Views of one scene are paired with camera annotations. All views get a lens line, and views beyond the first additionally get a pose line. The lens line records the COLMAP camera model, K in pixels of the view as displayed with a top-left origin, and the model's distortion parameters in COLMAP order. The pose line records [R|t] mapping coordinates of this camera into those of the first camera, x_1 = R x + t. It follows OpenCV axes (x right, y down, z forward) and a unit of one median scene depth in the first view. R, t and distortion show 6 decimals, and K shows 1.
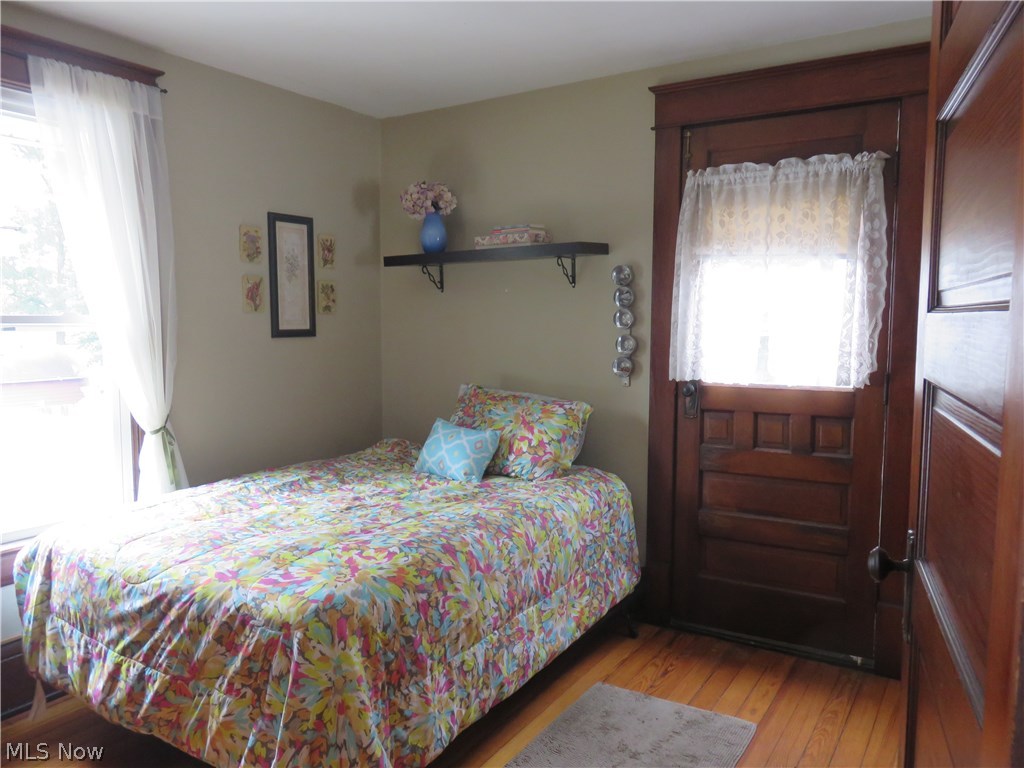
lens RADIAL K [[766.0, 0, 511.6], [0, 766.0, 387.2], [0, 0, 1]] dist [-0.006640, -0.008895]
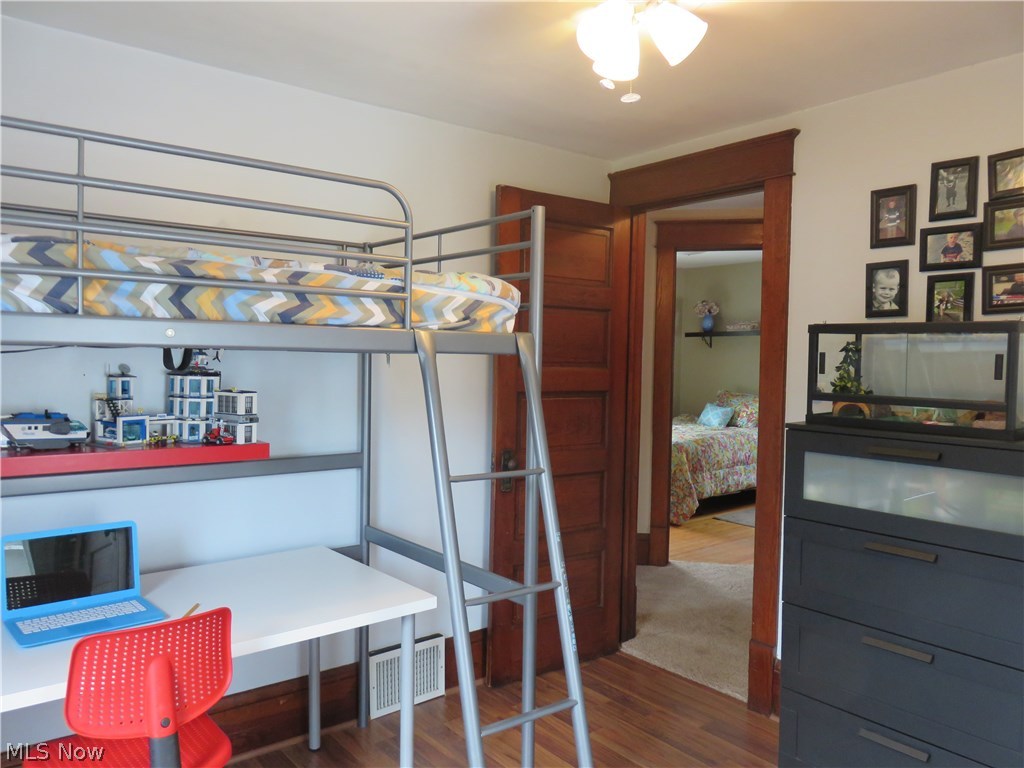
lens RADIAL K [[766.0, 0, 511.8], [0, 766.0, 383.7], [0, 0, 1]] dist [-0.006640, -0.008895]
pose [[0.944426, 0.027179, -0.327598, 0.123737], [-0.042860, 0.998250, -0.040740, 0.122331], [0.325918, 0.052516, 0.943938, -1.688106]]
